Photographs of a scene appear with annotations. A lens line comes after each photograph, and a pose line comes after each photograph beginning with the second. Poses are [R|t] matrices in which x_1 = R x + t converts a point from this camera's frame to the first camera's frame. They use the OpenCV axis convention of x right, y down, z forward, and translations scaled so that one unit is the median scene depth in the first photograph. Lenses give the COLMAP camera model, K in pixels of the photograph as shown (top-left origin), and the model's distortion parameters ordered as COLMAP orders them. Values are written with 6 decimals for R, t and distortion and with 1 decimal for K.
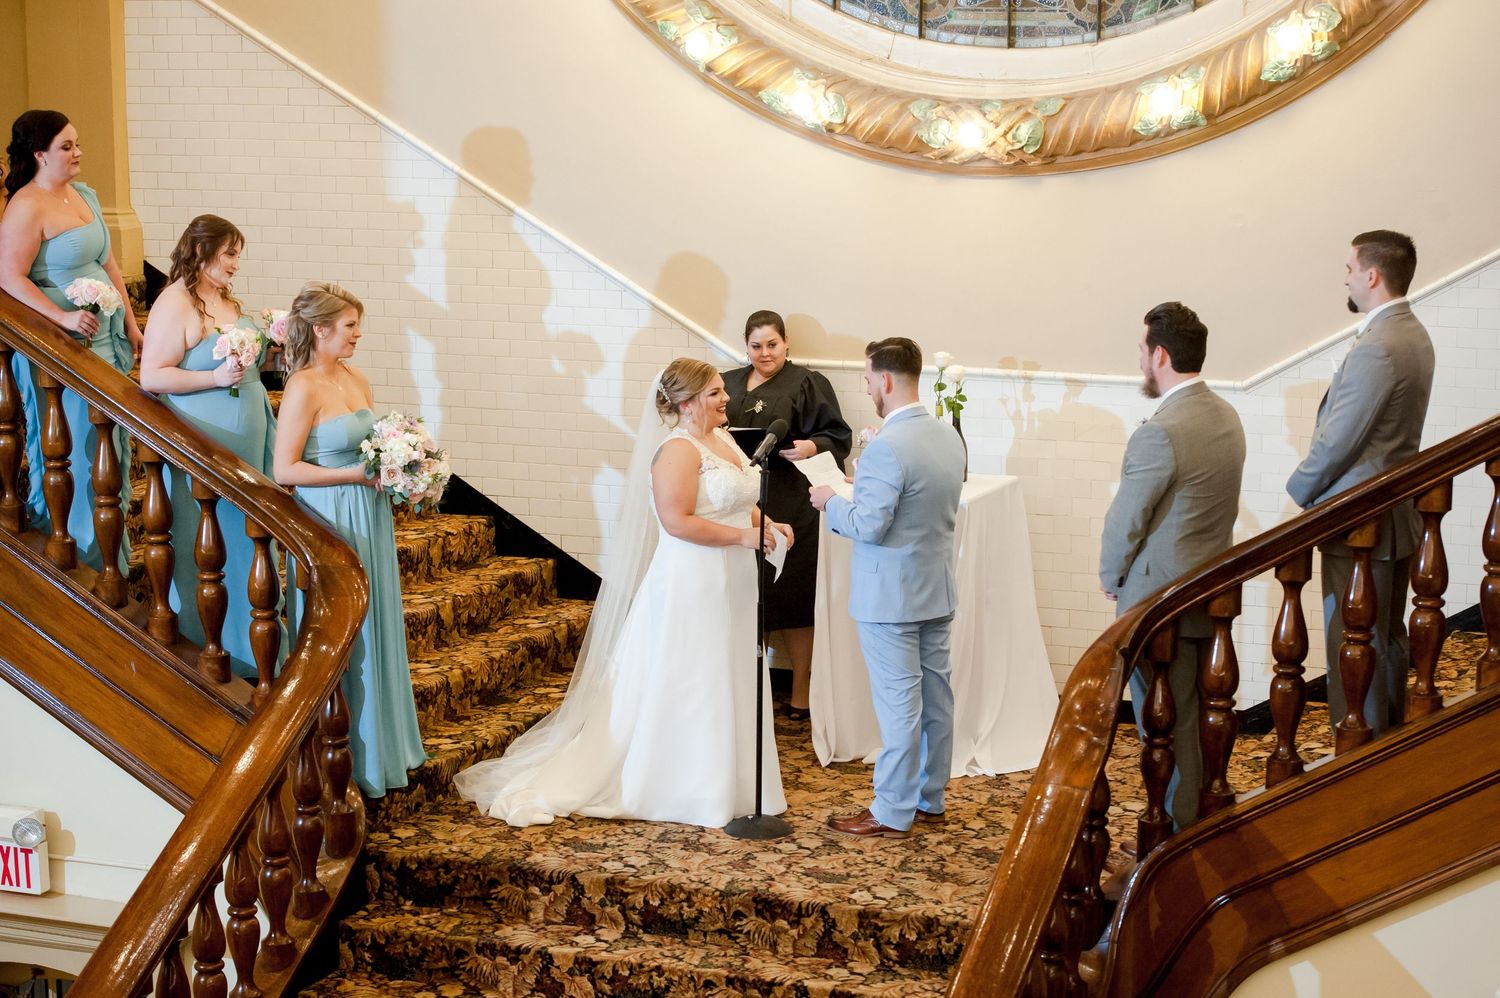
lens RADIAL K [[2857.0, 0, 750.0], [0, 2857.0, 499.0], [0, 0, 1]] dist [-0.212570, 0.261856]
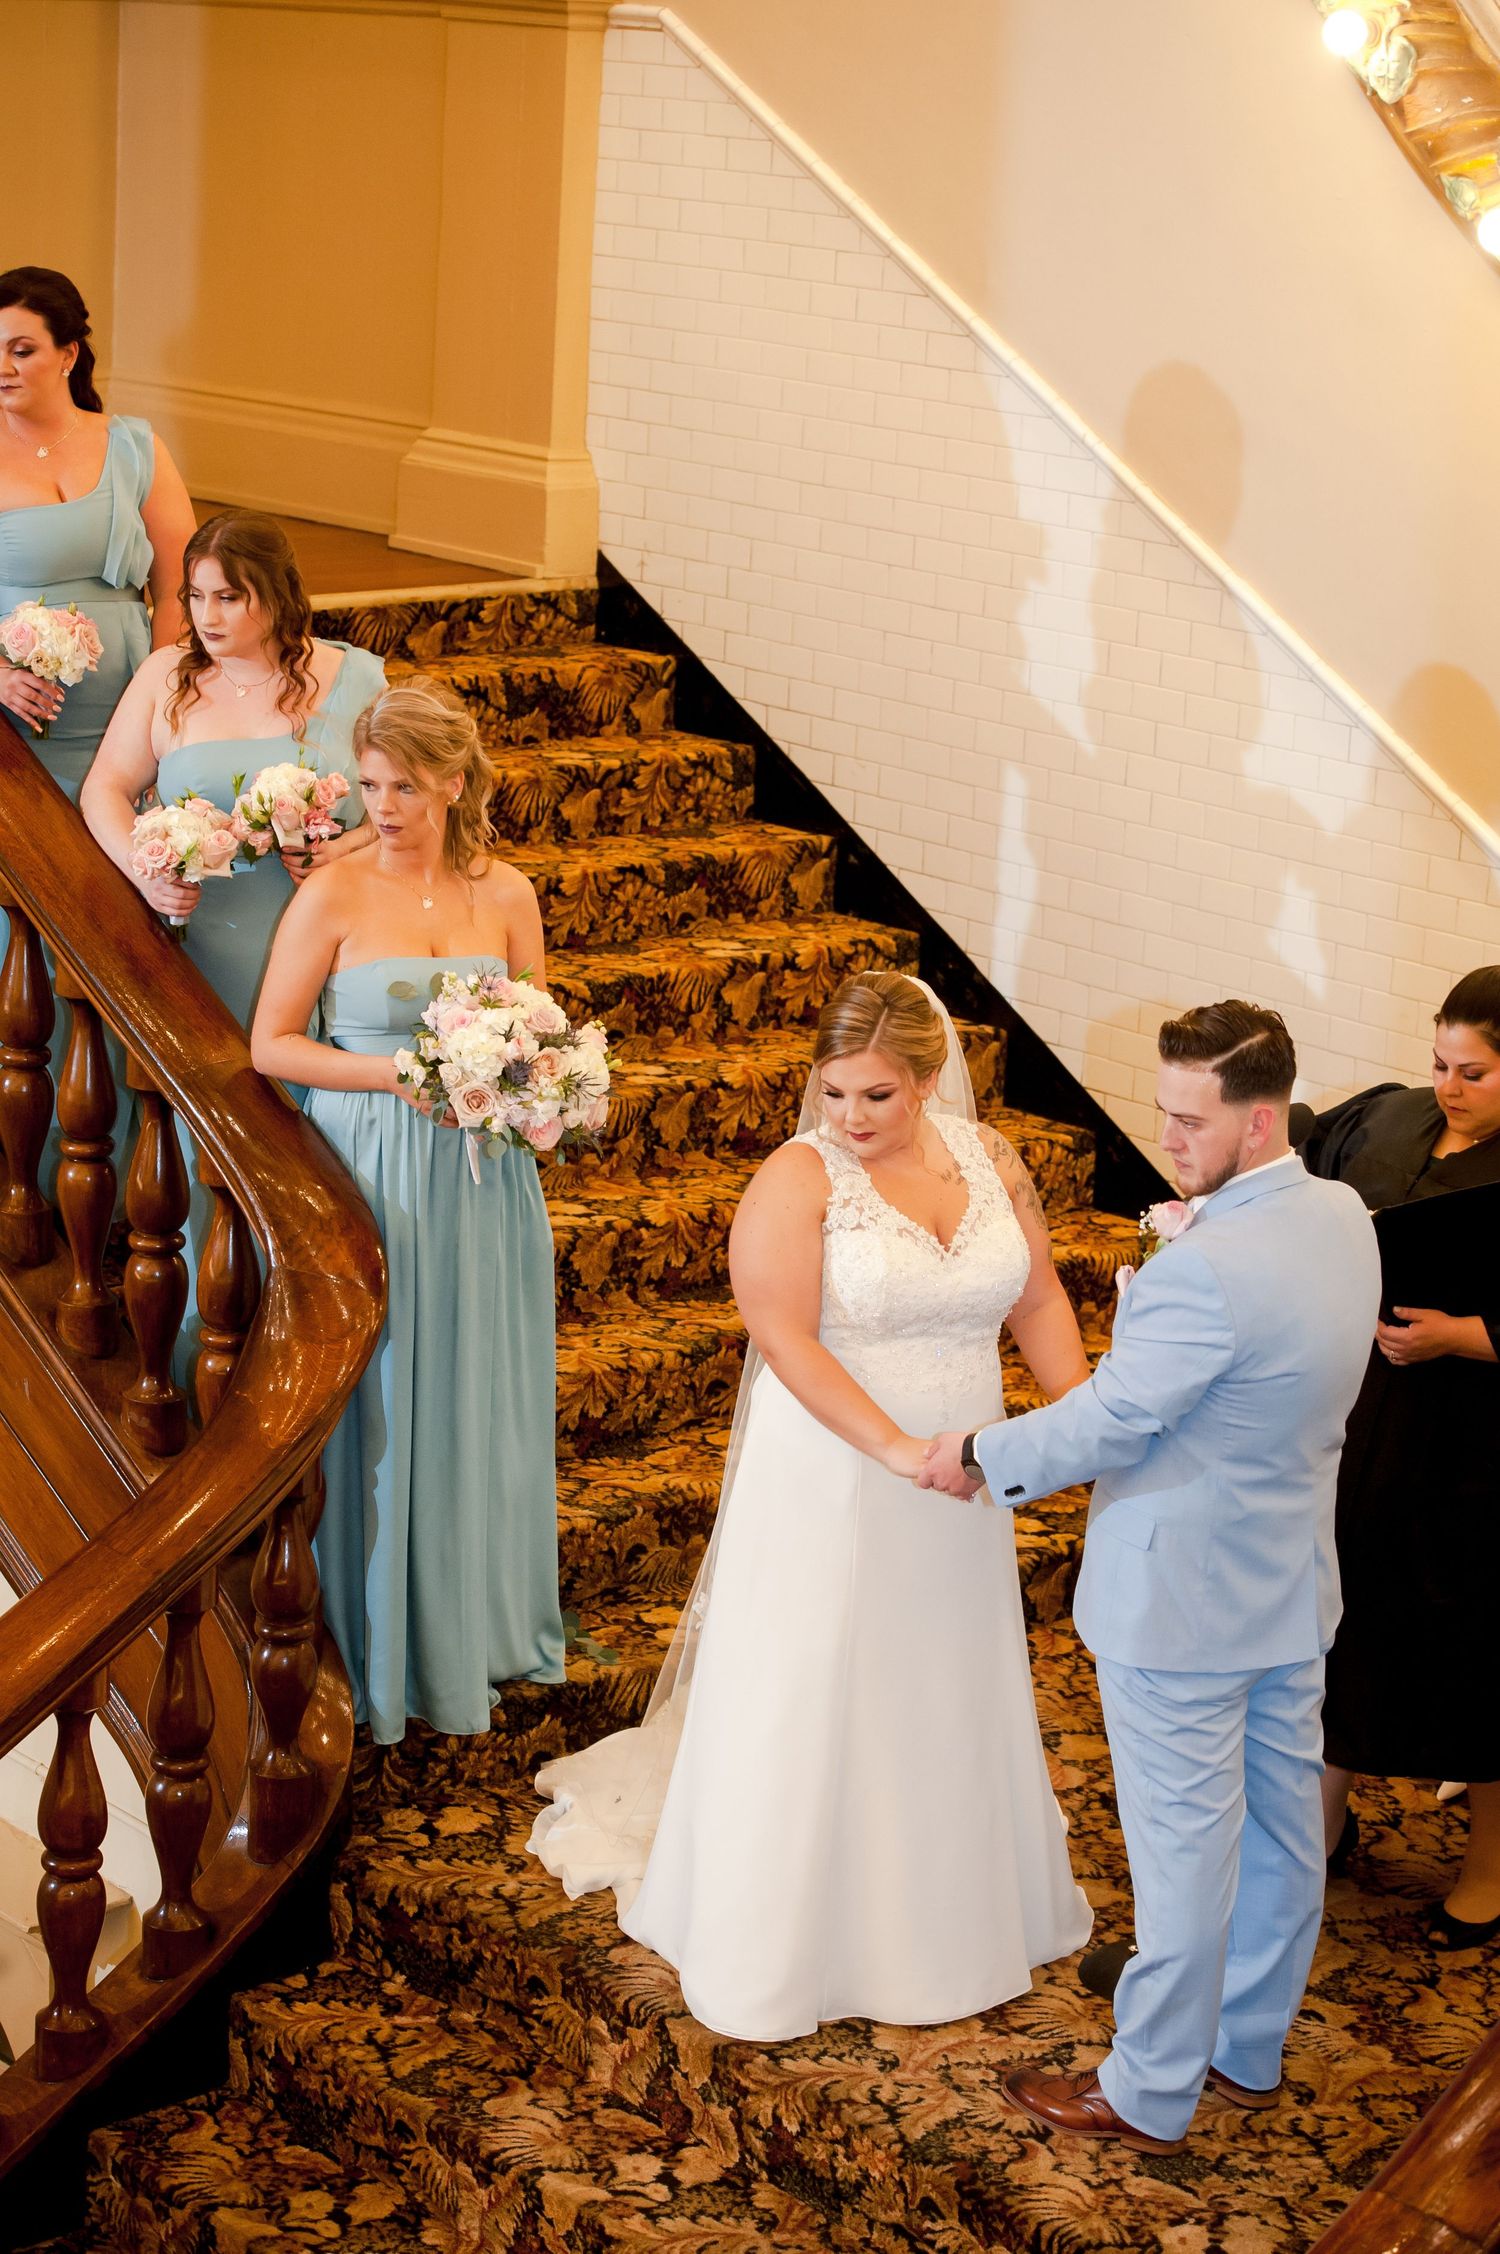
lens RADIAL K [[4293.1, 0, 750.0], [0, 4293.1, 1127.0], [0, 0, 1]] dist [-0.212570, 0.261856]
pose [[0.917130, 0.151071, -0.368849, 0.182204], [-0.128016, 0.988005, 0.086356, -0.071563], [0.377471, -0.031981, 0.925469, 0.367986]]
